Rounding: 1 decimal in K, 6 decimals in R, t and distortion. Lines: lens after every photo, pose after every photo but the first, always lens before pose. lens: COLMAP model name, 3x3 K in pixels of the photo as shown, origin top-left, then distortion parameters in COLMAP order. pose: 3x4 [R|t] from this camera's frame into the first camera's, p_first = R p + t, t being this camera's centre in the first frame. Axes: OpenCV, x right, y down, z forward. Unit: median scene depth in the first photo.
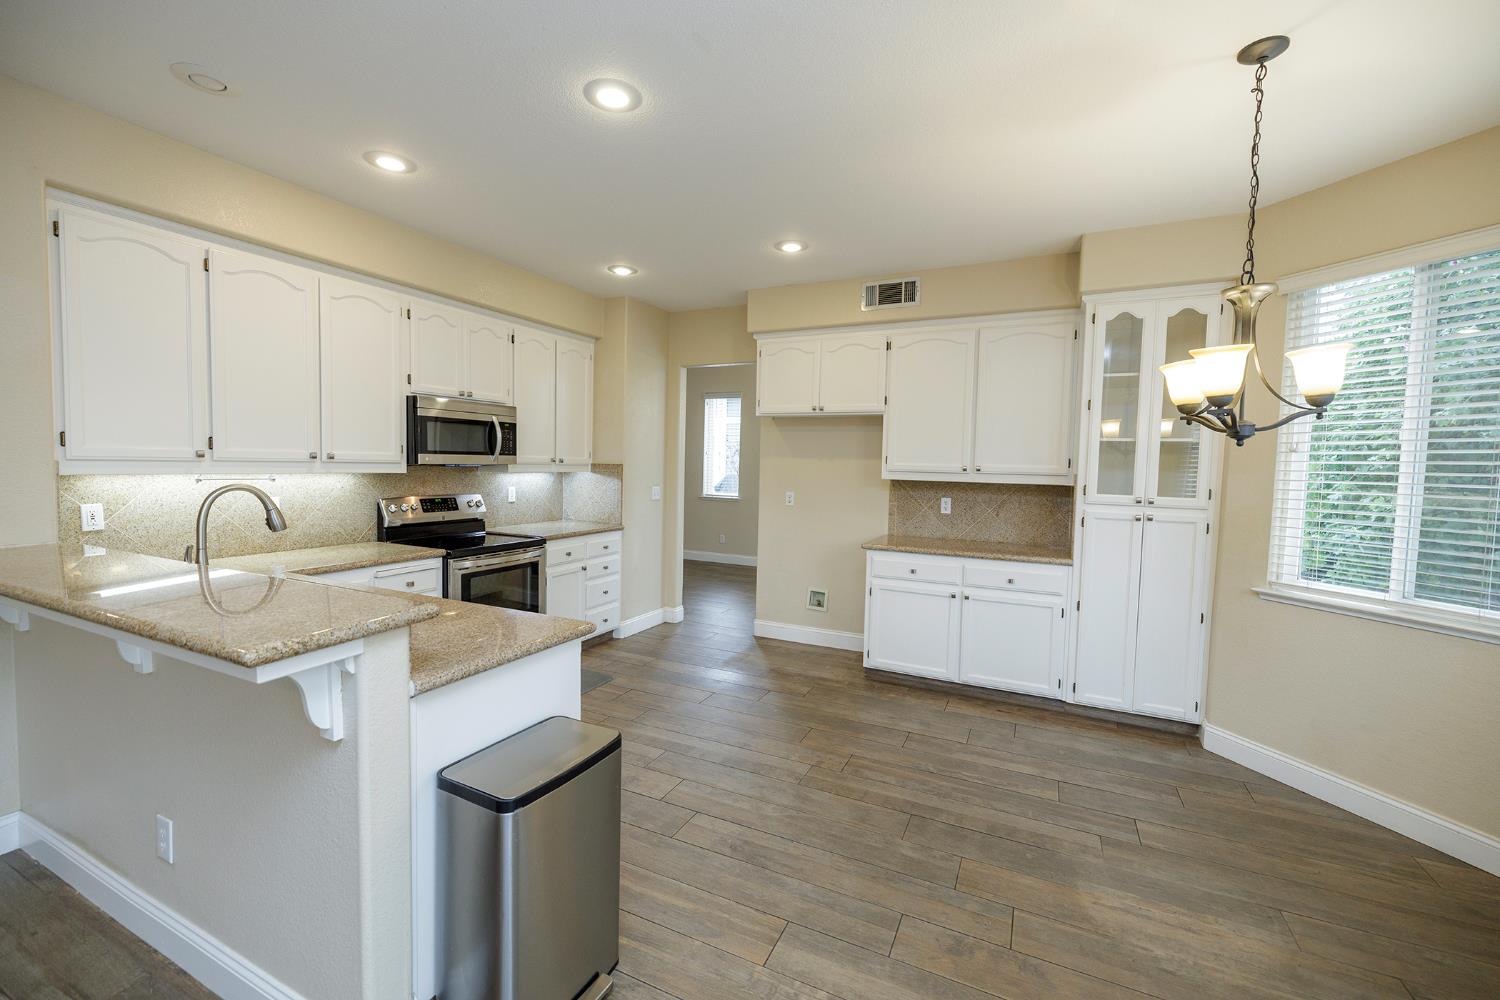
lens RADIAL K [[626.8, 0, 742.9], [0, 626.8, 494.1], [0, 0, 1]] dist [0.000480, -0.000262]
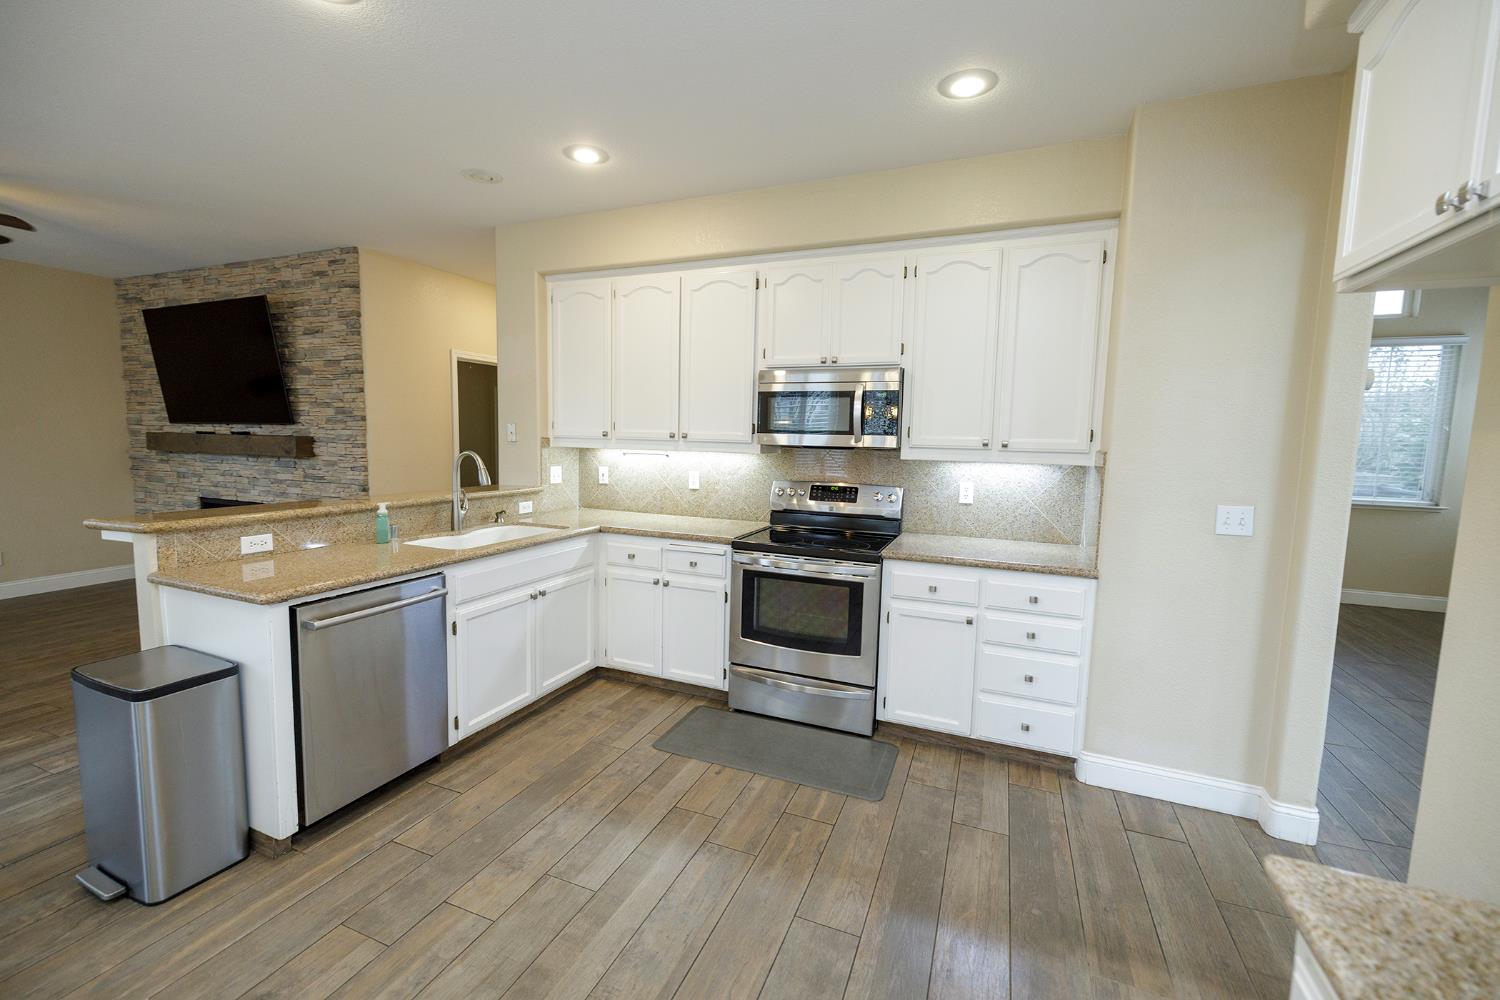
lens RADIAL K [[626.8, 0, 747.0], [0, 626.8, 498.8], [0, 0, 1]] dist [0.000480, -0.000262]
pose [[0.059109, 0.078904, -0.995128, 0.429693], [-0.073775, 0.994490, 0.074471, -0.037148], [0.995522, 0.069014, 0.064604, 0.965883]]
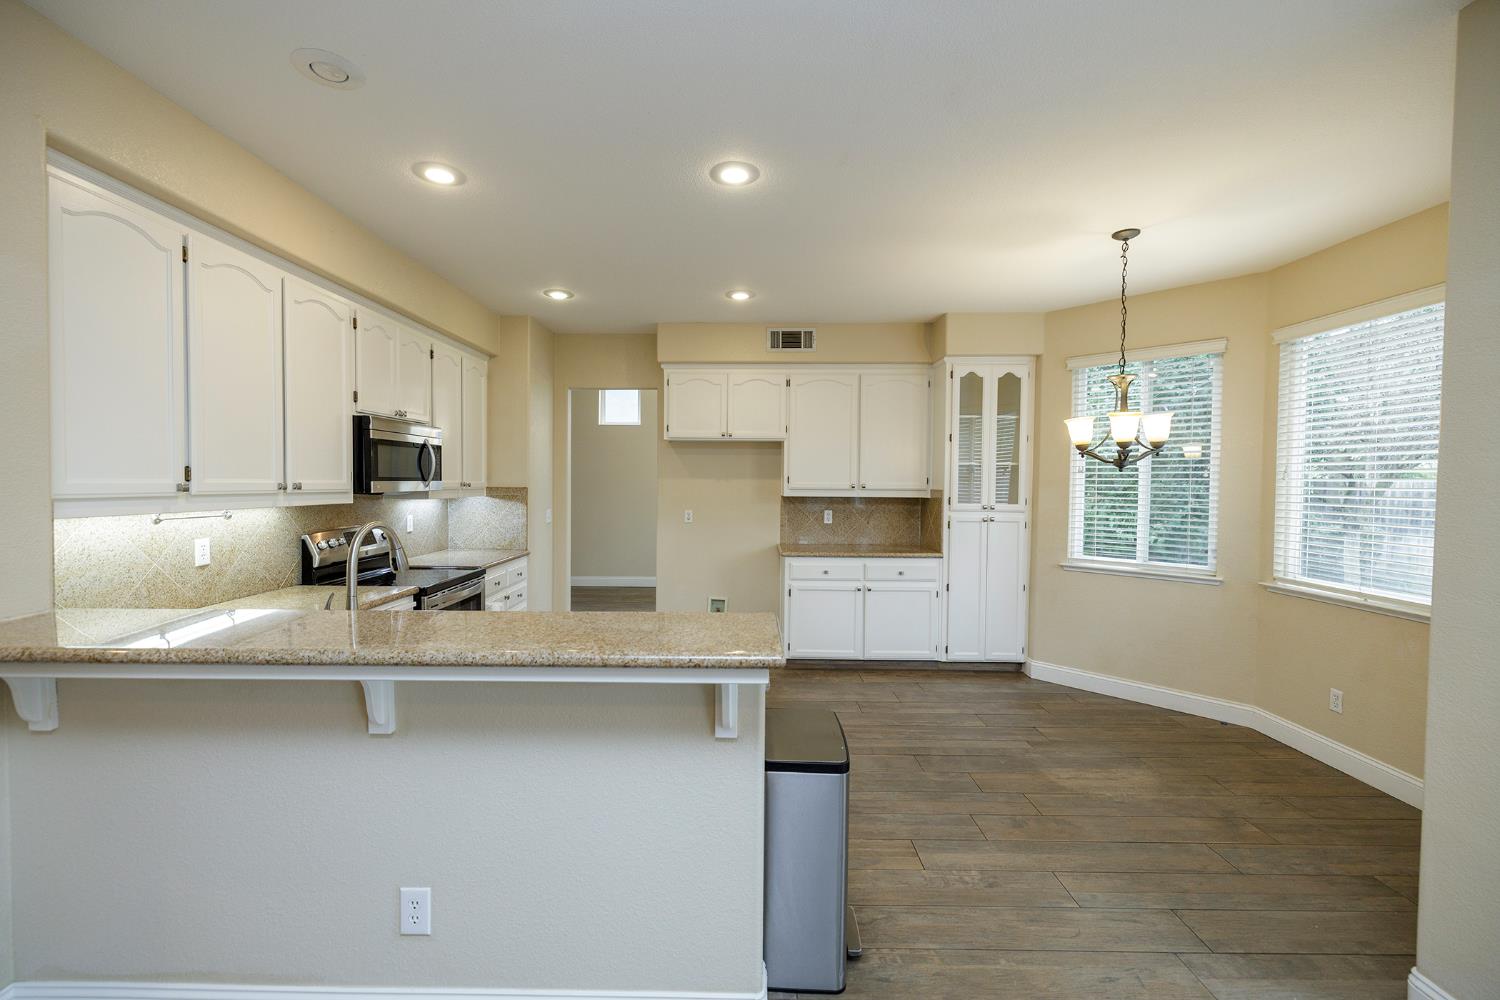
lens RADIAL K [[626.8, 0, 739.8], [0, 626.8, 495.2], [0, 0, 1]] dist [0.000480, -0.000262]
pose [[0.902916, -0.024689, 0.429108, -0.443696], [0.034472, 0.999293, -0.015040, -0.013921], [-0.428433, 0.028371, 0.903128, -0.023317]]
